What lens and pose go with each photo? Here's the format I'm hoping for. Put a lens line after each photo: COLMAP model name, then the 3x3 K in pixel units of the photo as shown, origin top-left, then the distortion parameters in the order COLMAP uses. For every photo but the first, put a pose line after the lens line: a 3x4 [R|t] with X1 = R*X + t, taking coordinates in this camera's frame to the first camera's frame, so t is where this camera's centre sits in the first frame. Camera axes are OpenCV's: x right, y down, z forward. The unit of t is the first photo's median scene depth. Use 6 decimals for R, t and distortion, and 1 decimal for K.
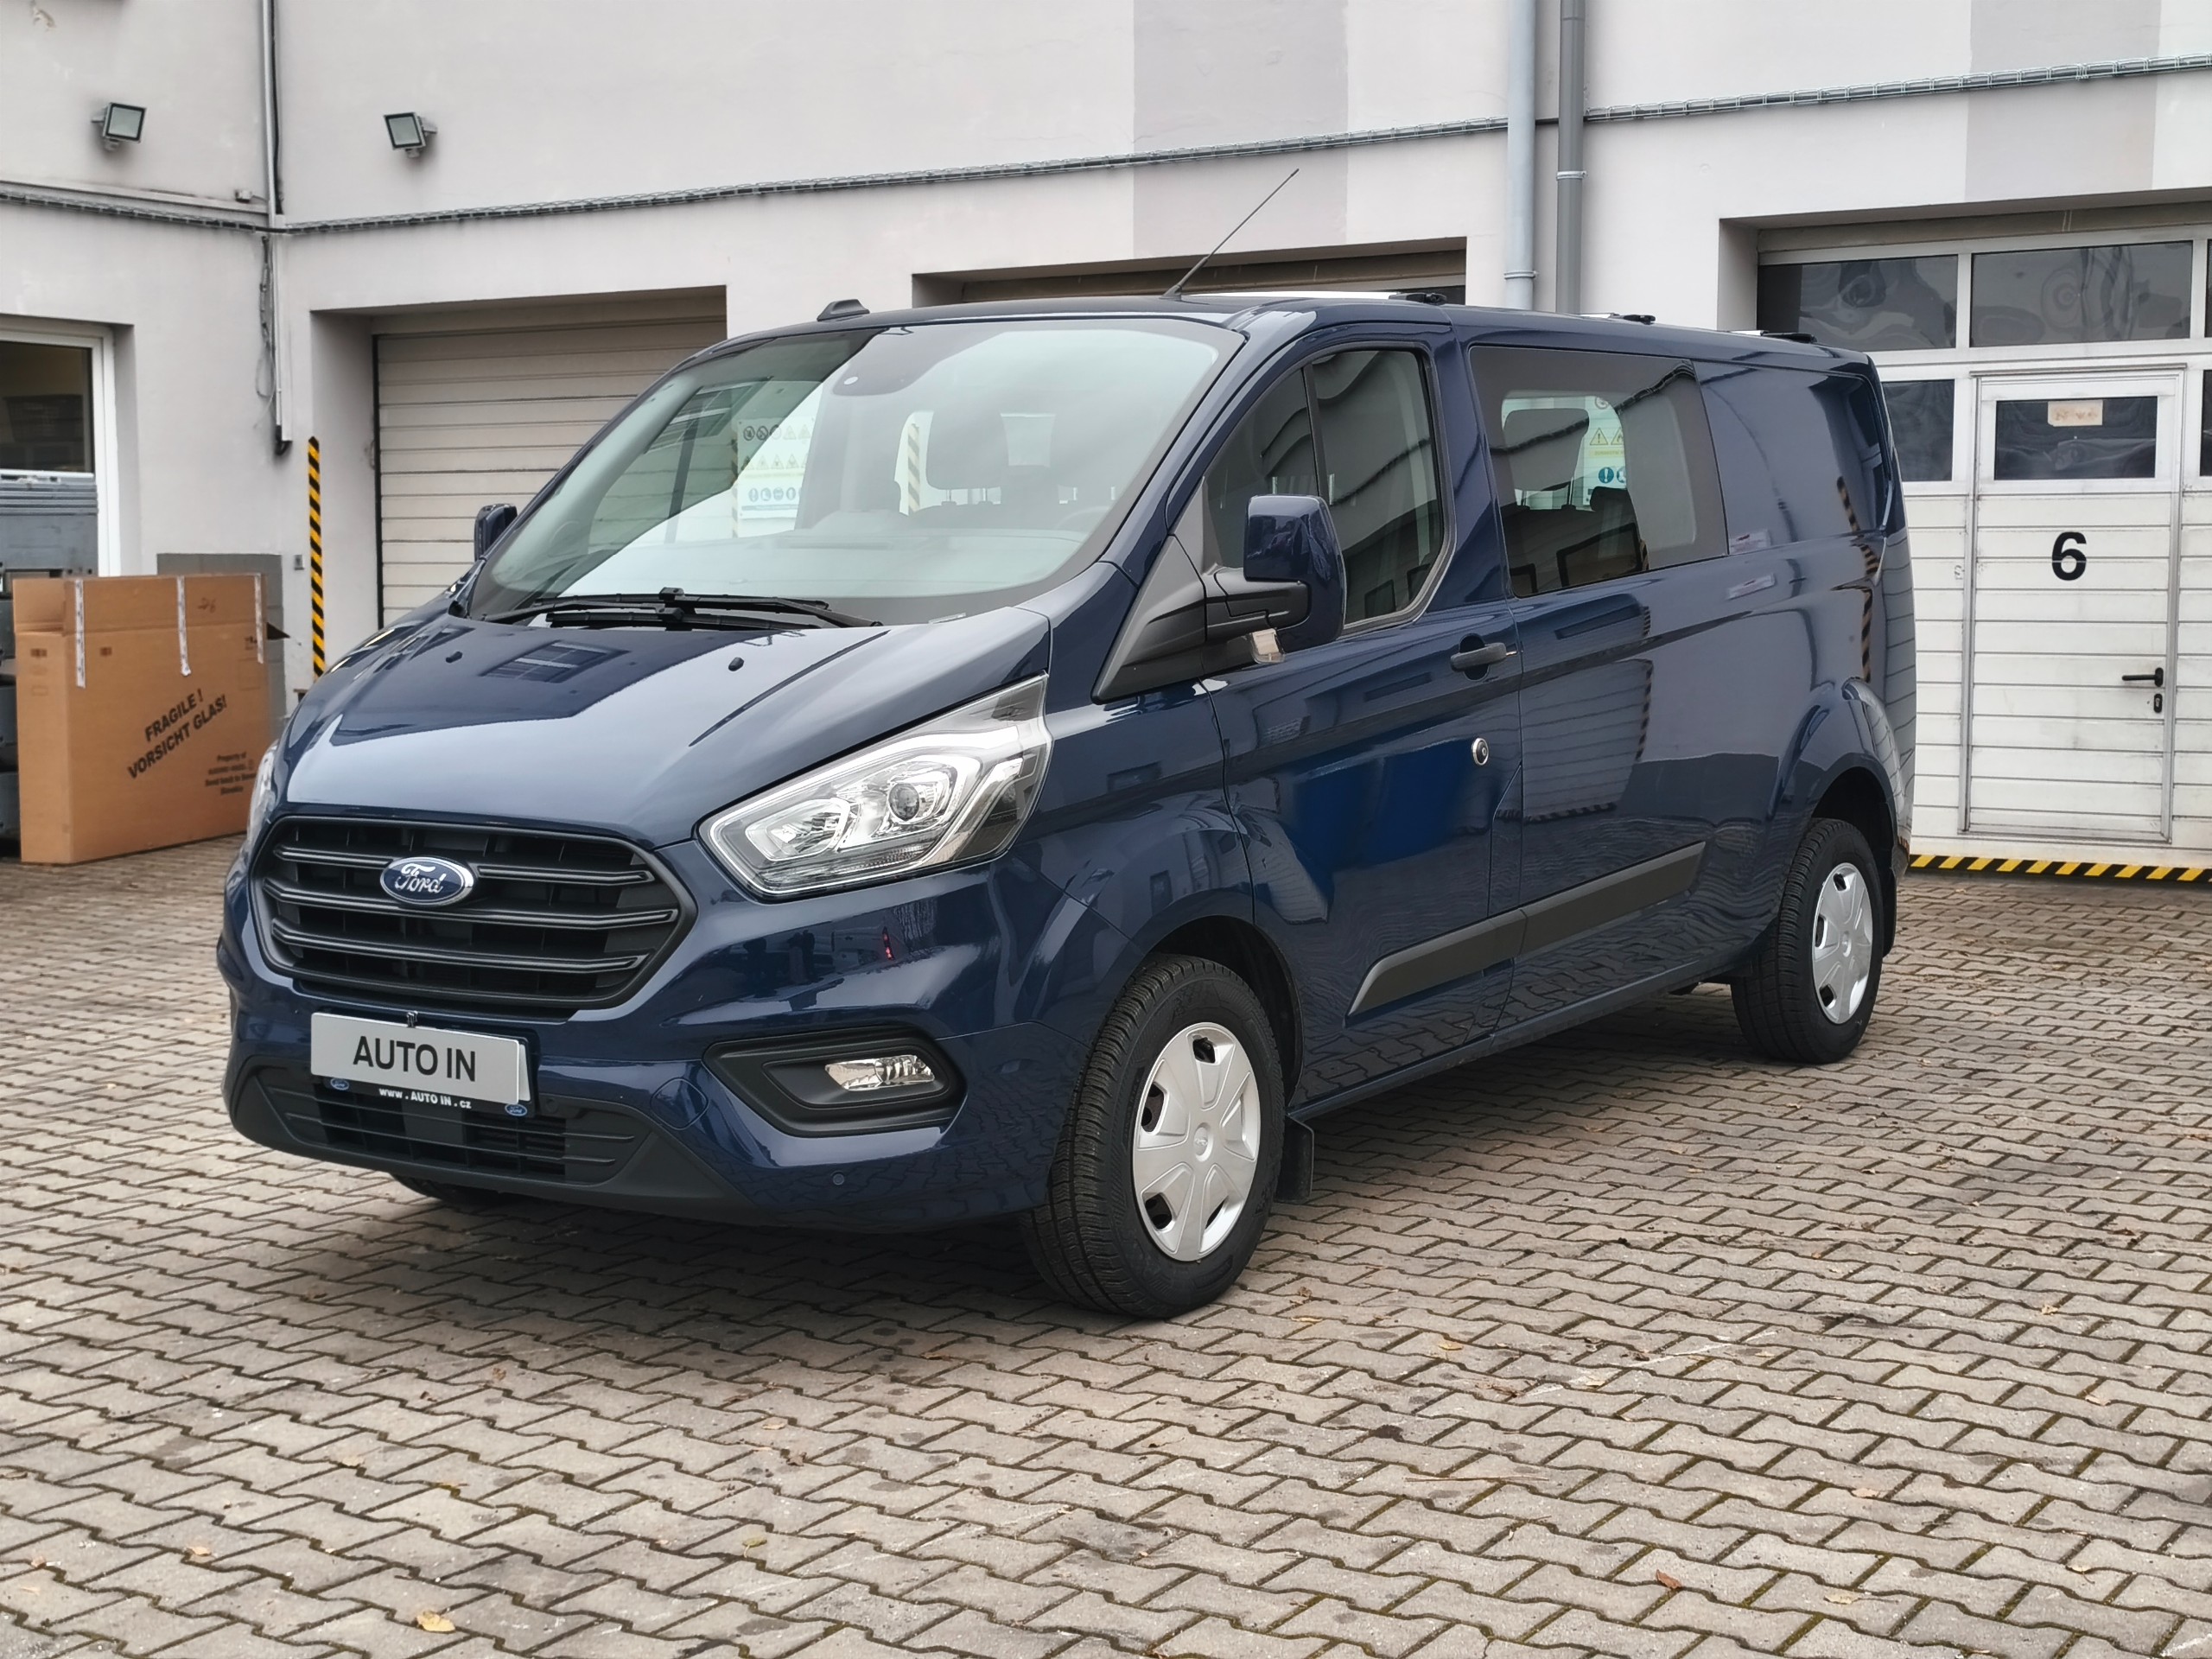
lens RADIAL K [[3017.2, 0, 1100.7], [0, 3017.2, 825.9], [0, 0, 1]] dist [0.031223, 0.000000]
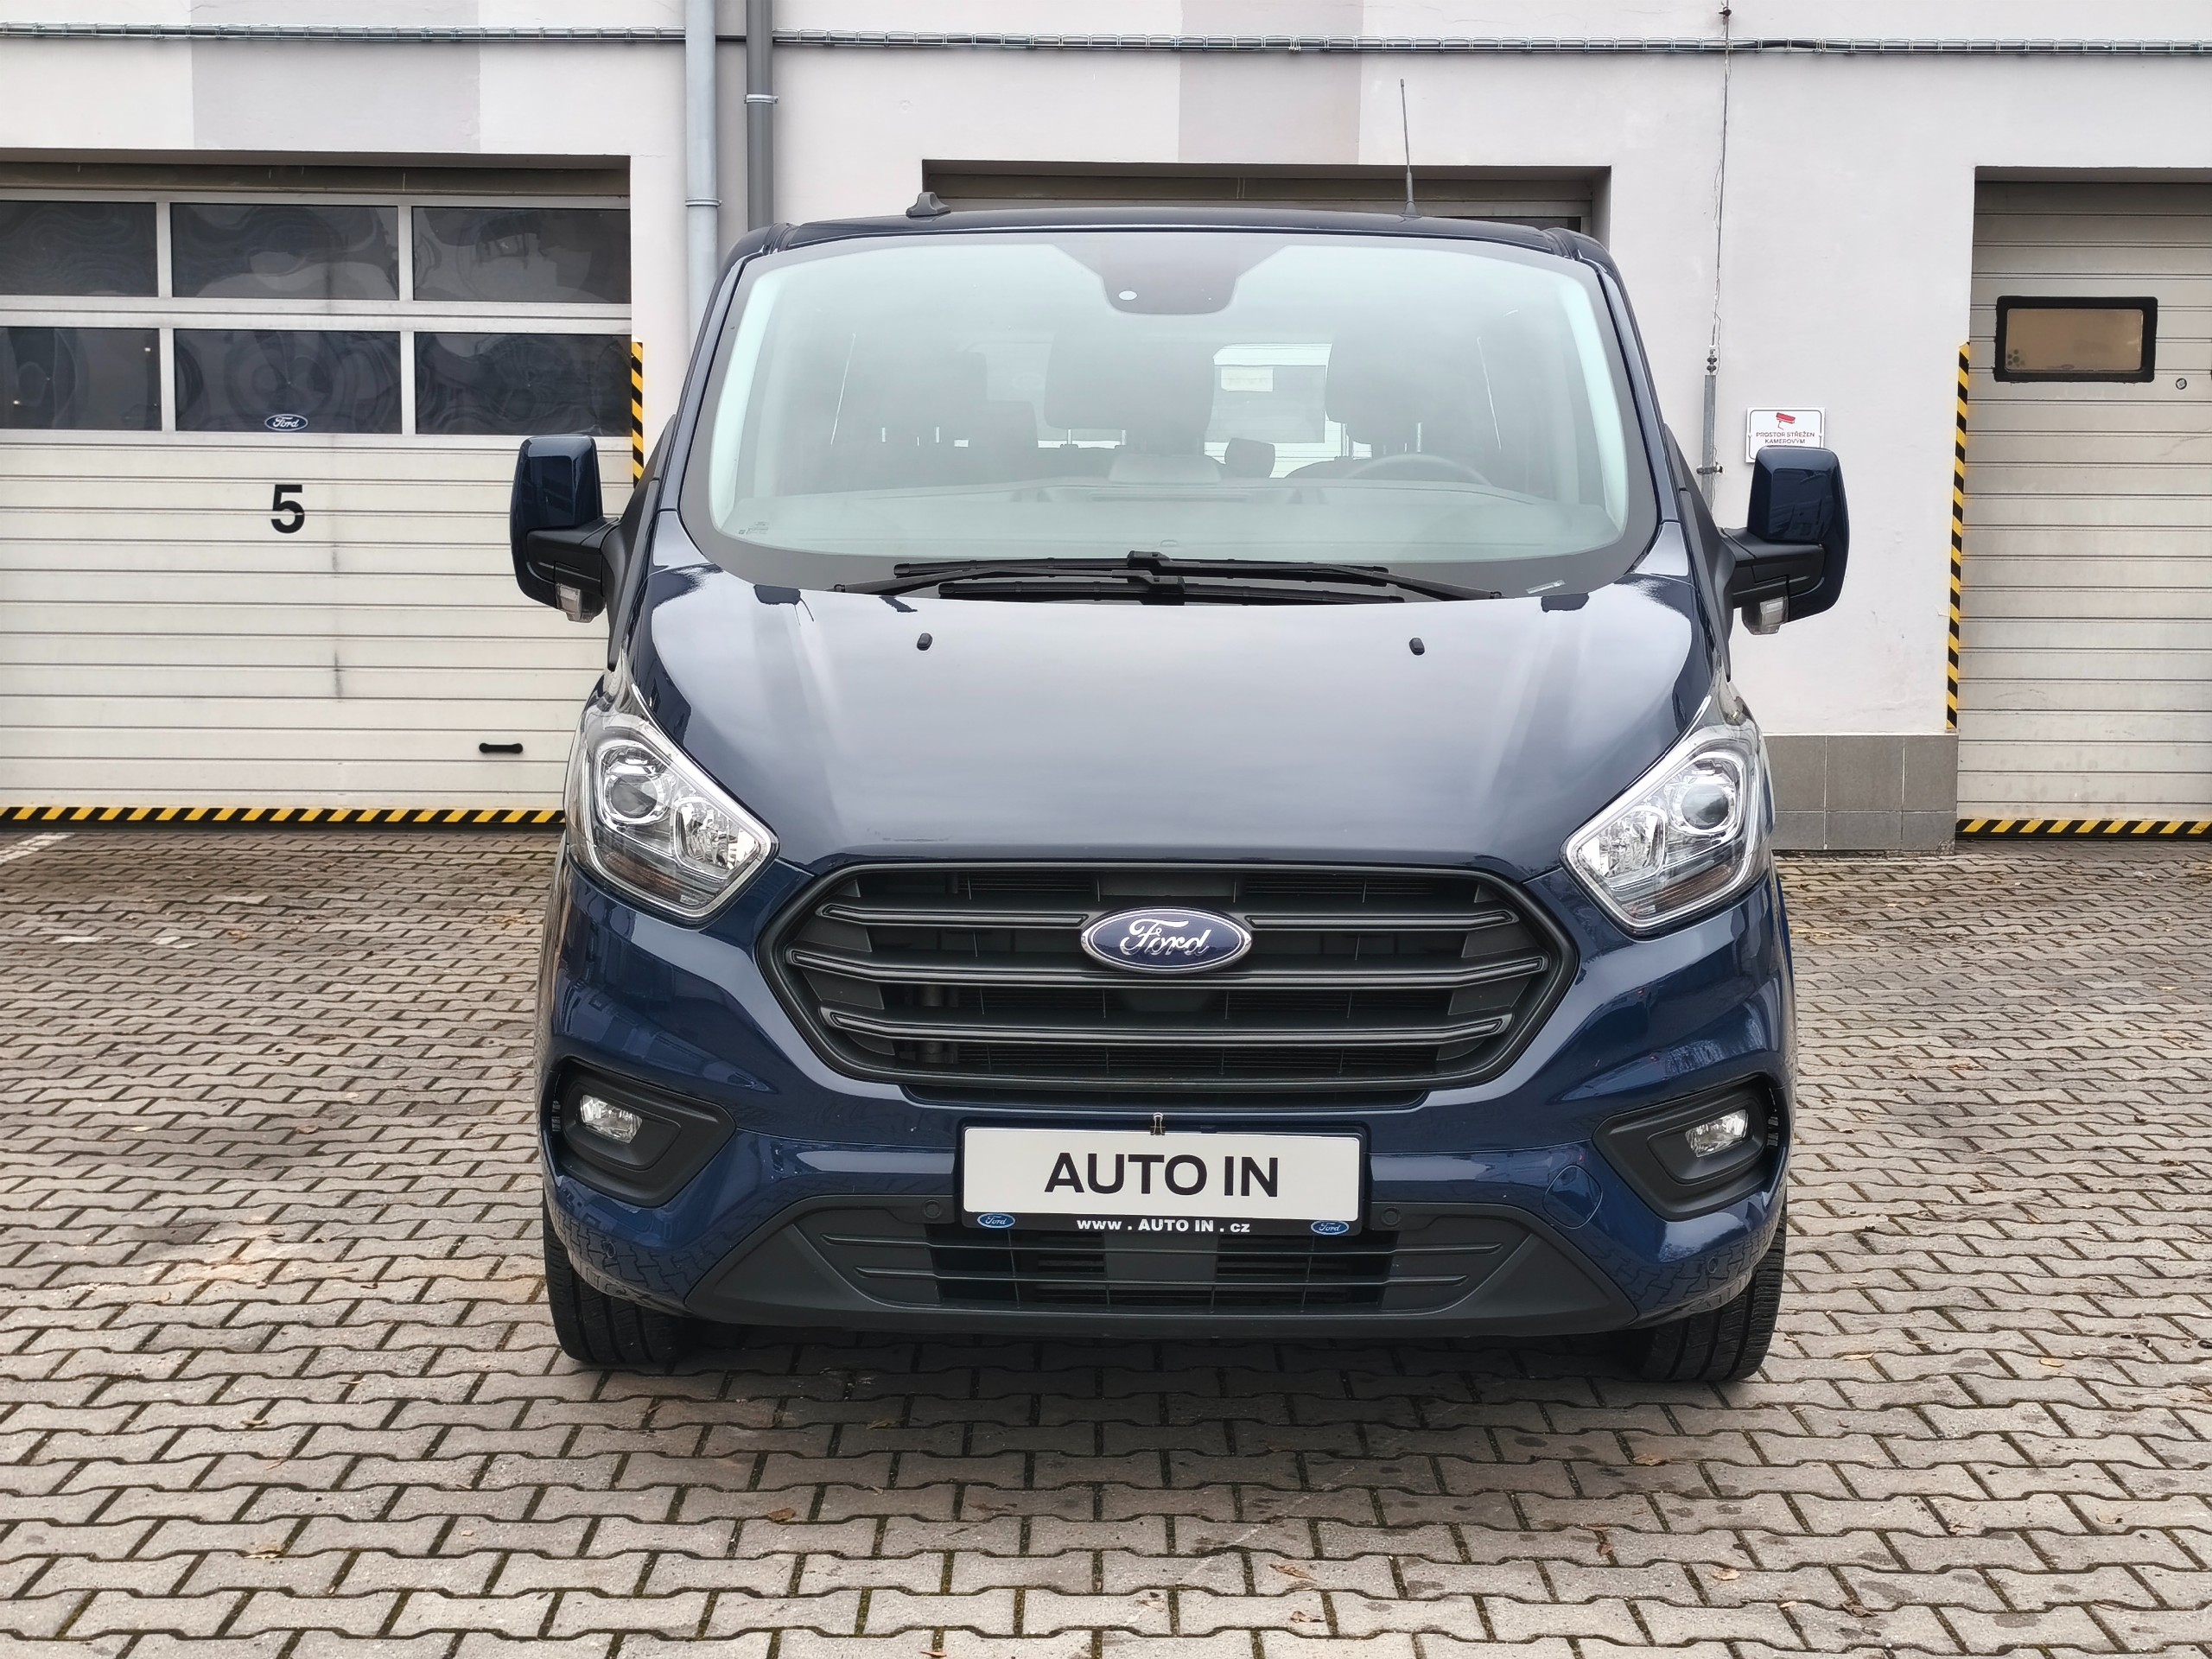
lens RADIAL K [[3017.2, 0, 1116.3], [0, 3017.2, 840.9], [0, 0, 1]] dist [0.031223, 0.000000]
pose [[0.837444, -0.048125, 0.544401, -0.638312], [0.036698, 0.998819, 0.031842, -0.030403], [-0.545290, -0.006688, 0.838221, 0.375871]]
